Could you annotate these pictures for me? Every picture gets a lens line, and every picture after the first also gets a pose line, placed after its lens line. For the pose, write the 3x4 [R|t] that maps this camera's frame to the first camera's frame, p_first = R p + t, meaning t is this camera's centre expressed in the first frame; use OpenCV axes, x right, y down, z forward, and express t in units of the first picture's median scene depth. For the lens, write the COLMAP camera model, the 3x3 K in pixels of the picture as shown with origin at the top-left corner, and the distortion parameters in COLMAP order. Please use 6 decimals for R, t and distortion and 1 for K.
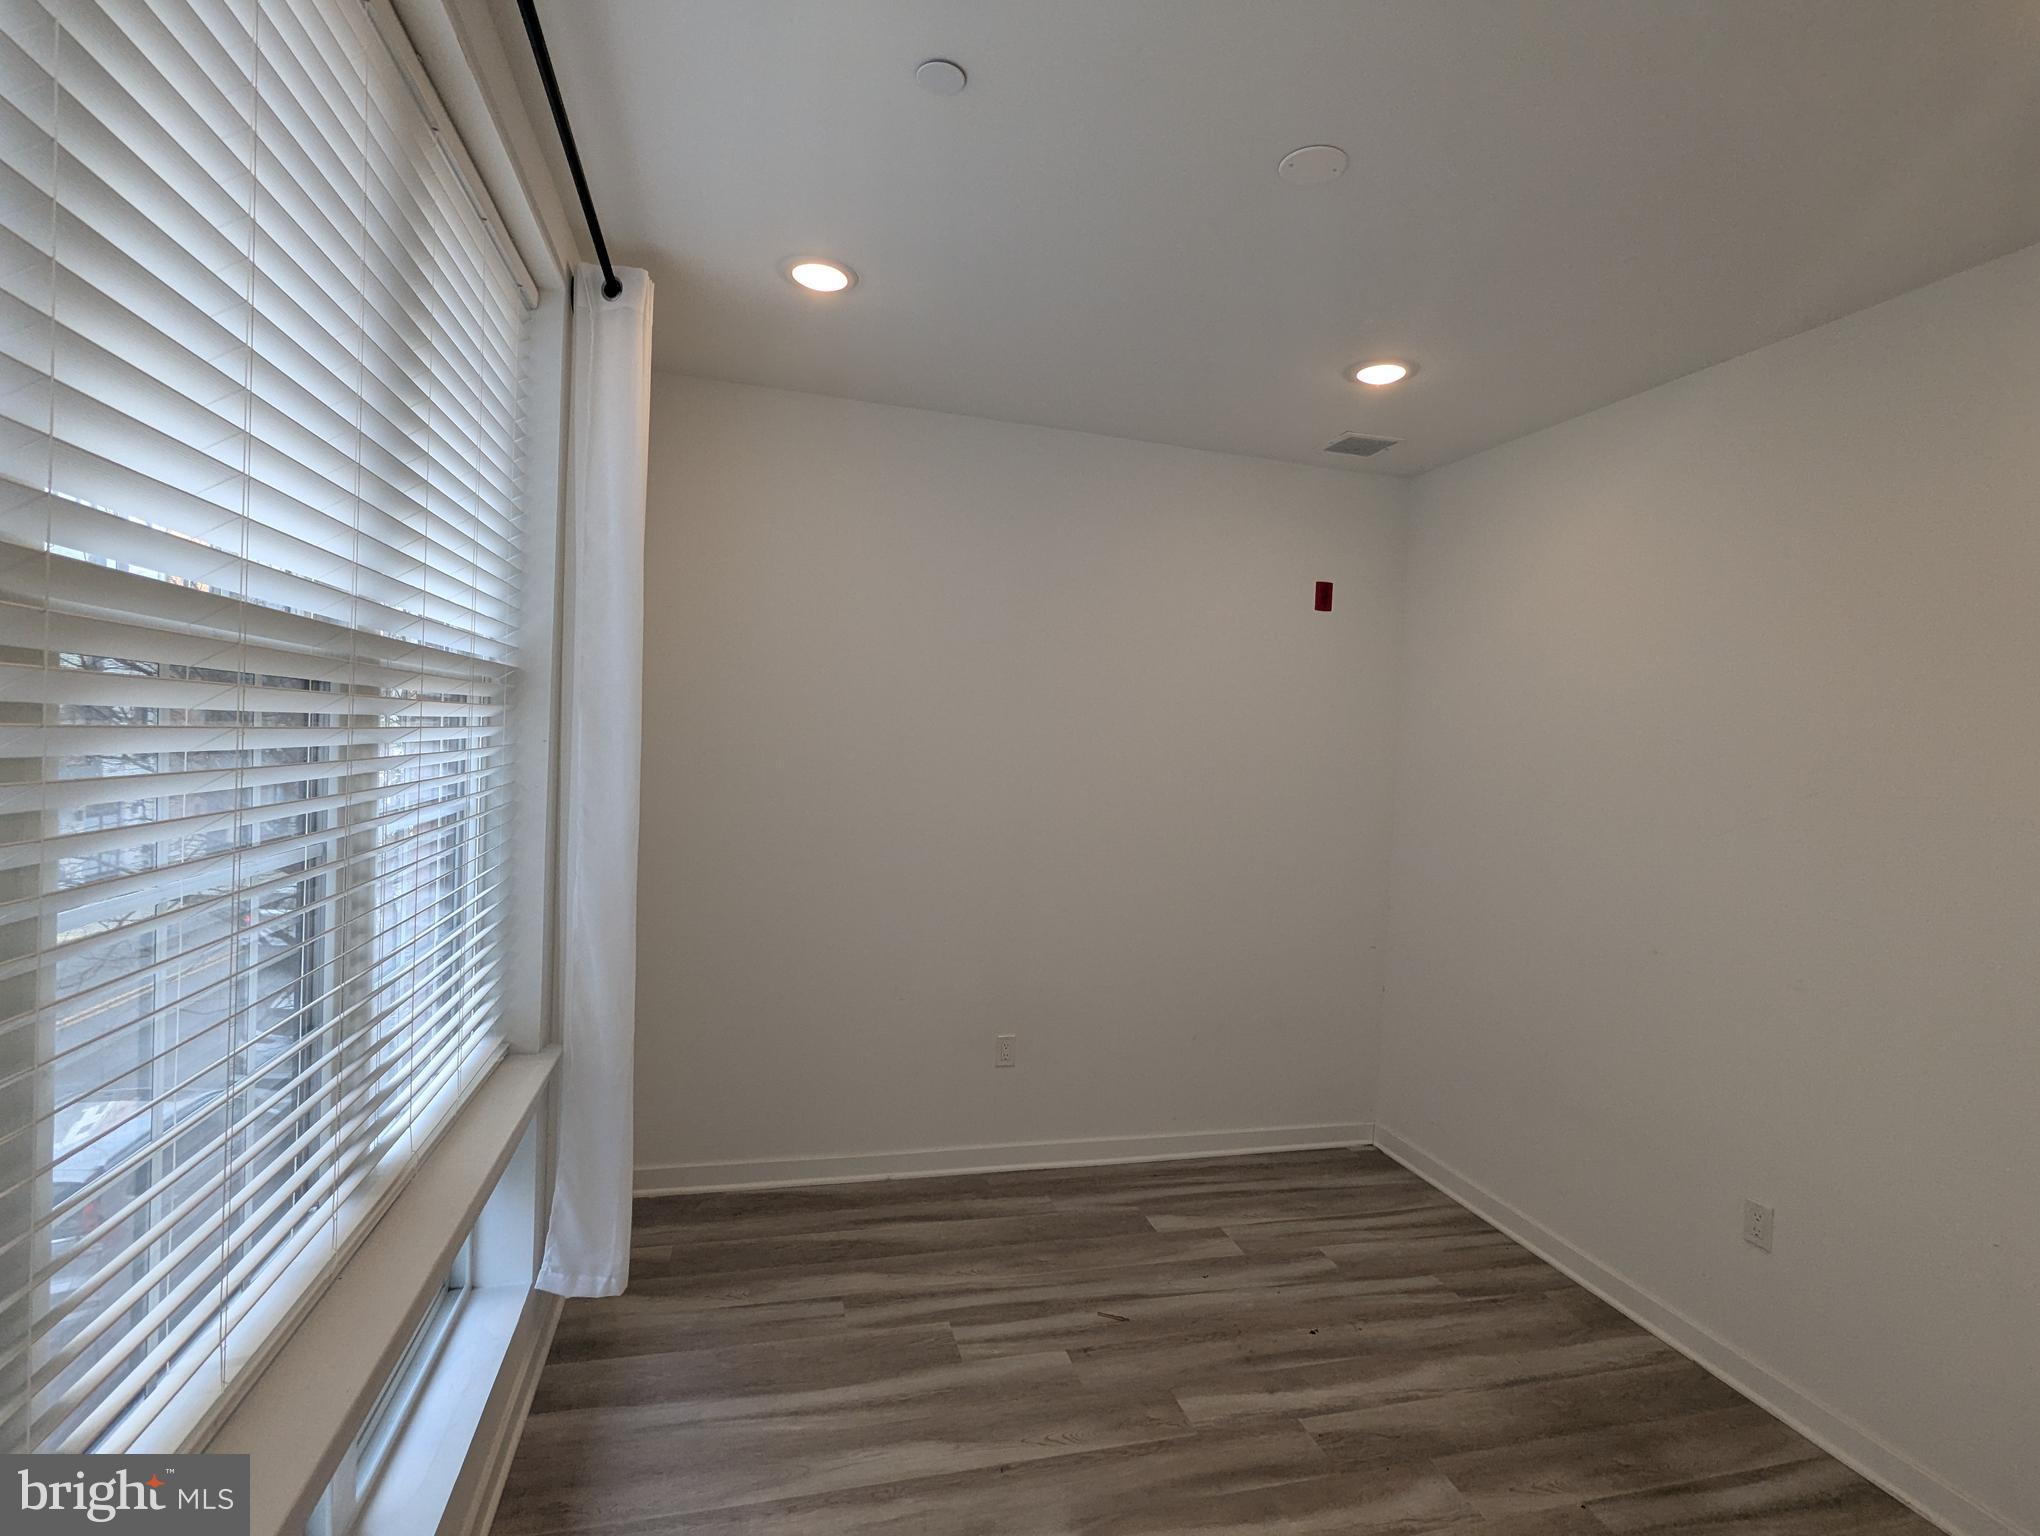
lens RADIAL K [[955.5, 0, 1025.0], [0, 955.5, 767.4], [0, 0, 1]] dist [-0.007353, 0.001176]
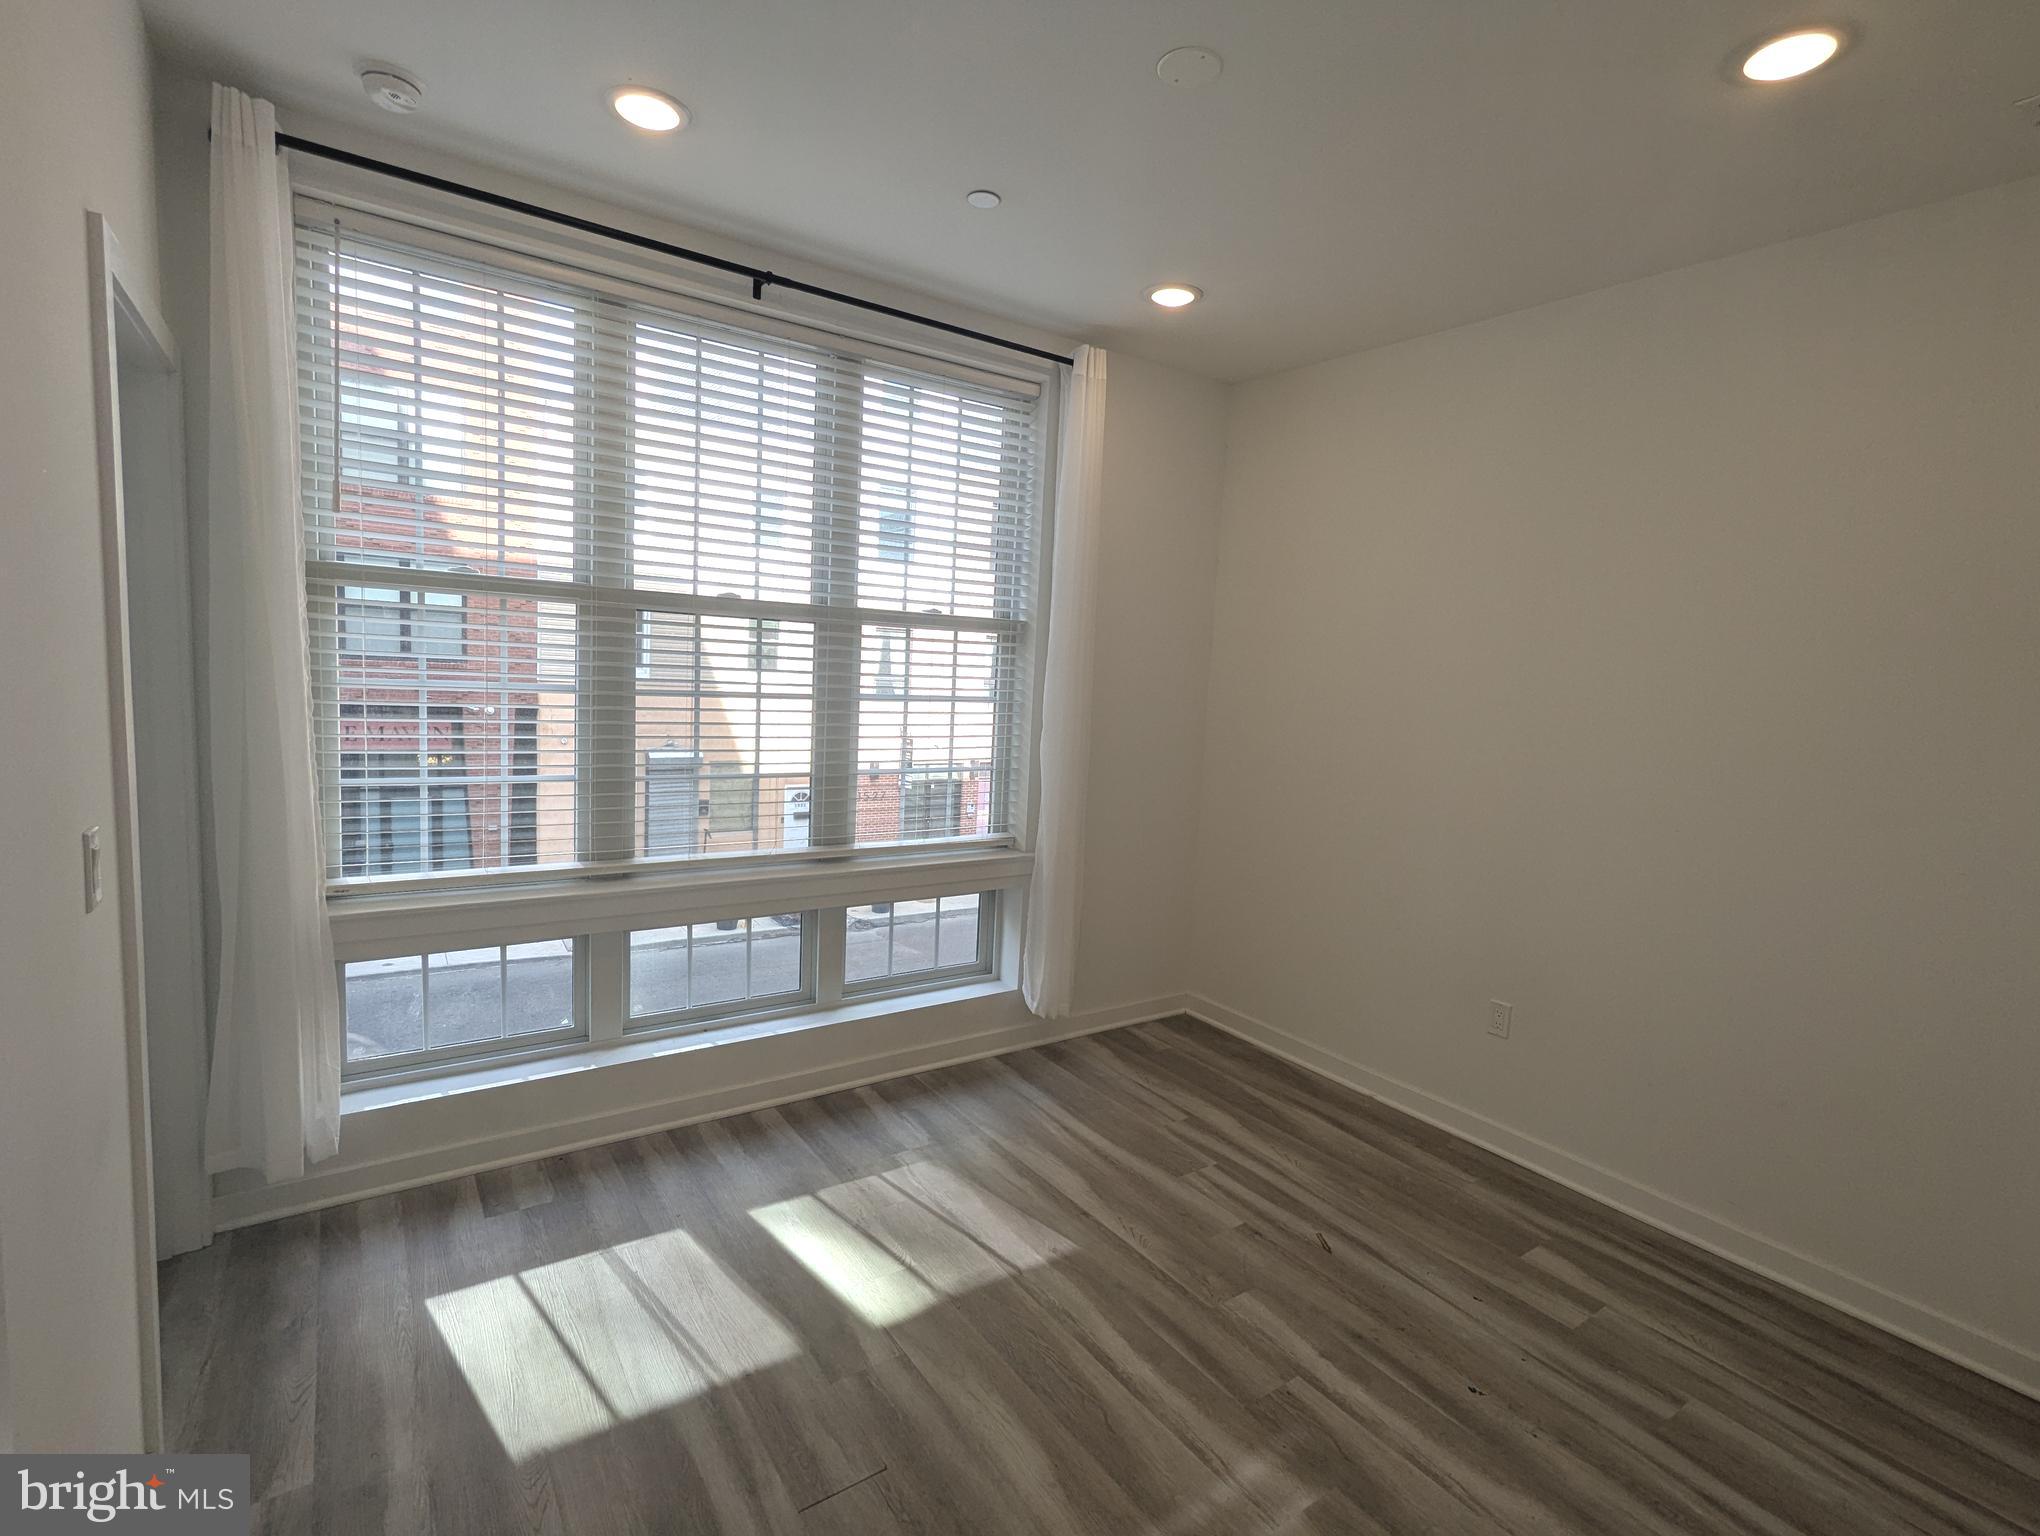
lens RADIAL K [[955.5, 0, 1008.9], [0, 955.5, 755.8], [0, 0, 1]] dist [-0.007353, 0.001176]
pose [[0.349409, 0.065151, -0.934702, 0.877337], [-0.062405, 0.996983, 0.046164, 0.053065], [0.934890, 0.042199, 0.352421, 0.336235]]
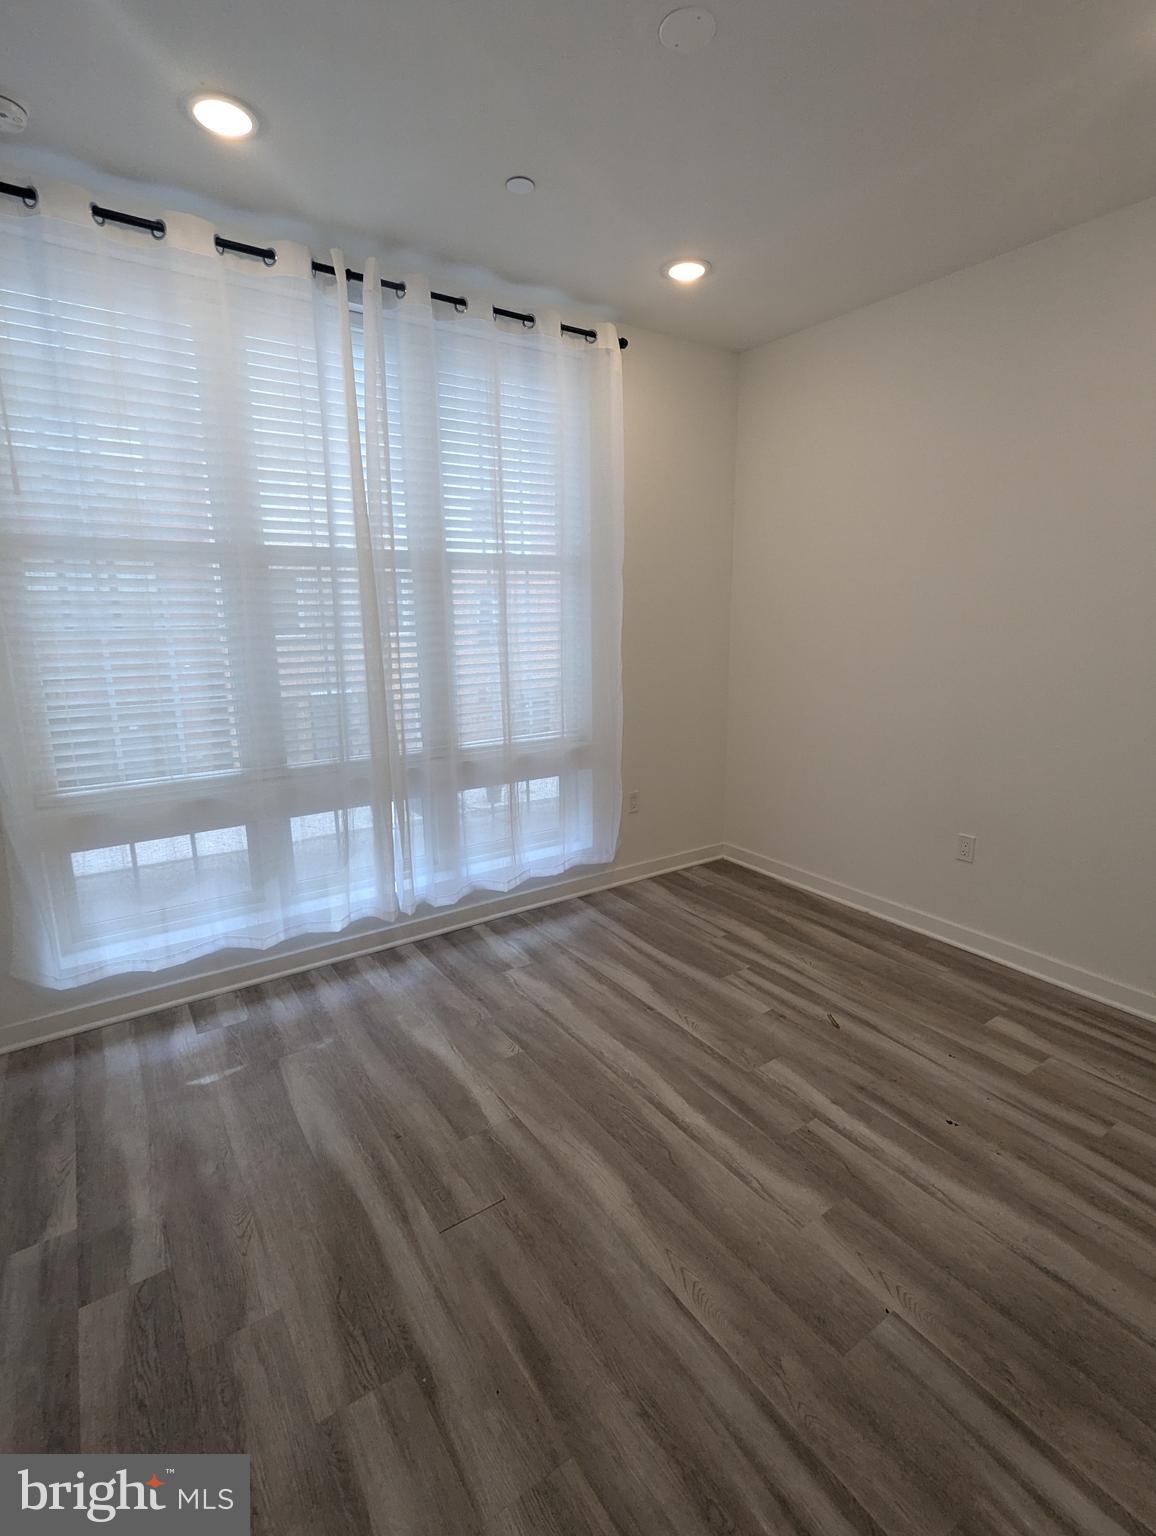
lens RADIAL K [[719.4, 0, 573.2], [0, 719.4, 757.6], [0, 0, 1]] dist [-0.007353, 0.001176]
pose [[0.337478, 0.144691, -0.930147, 0.837869], [-0.003480, 0.988301, 0.152475, 0.080212], [0.941327, -0.048220, 0.334033, 0.369463]]
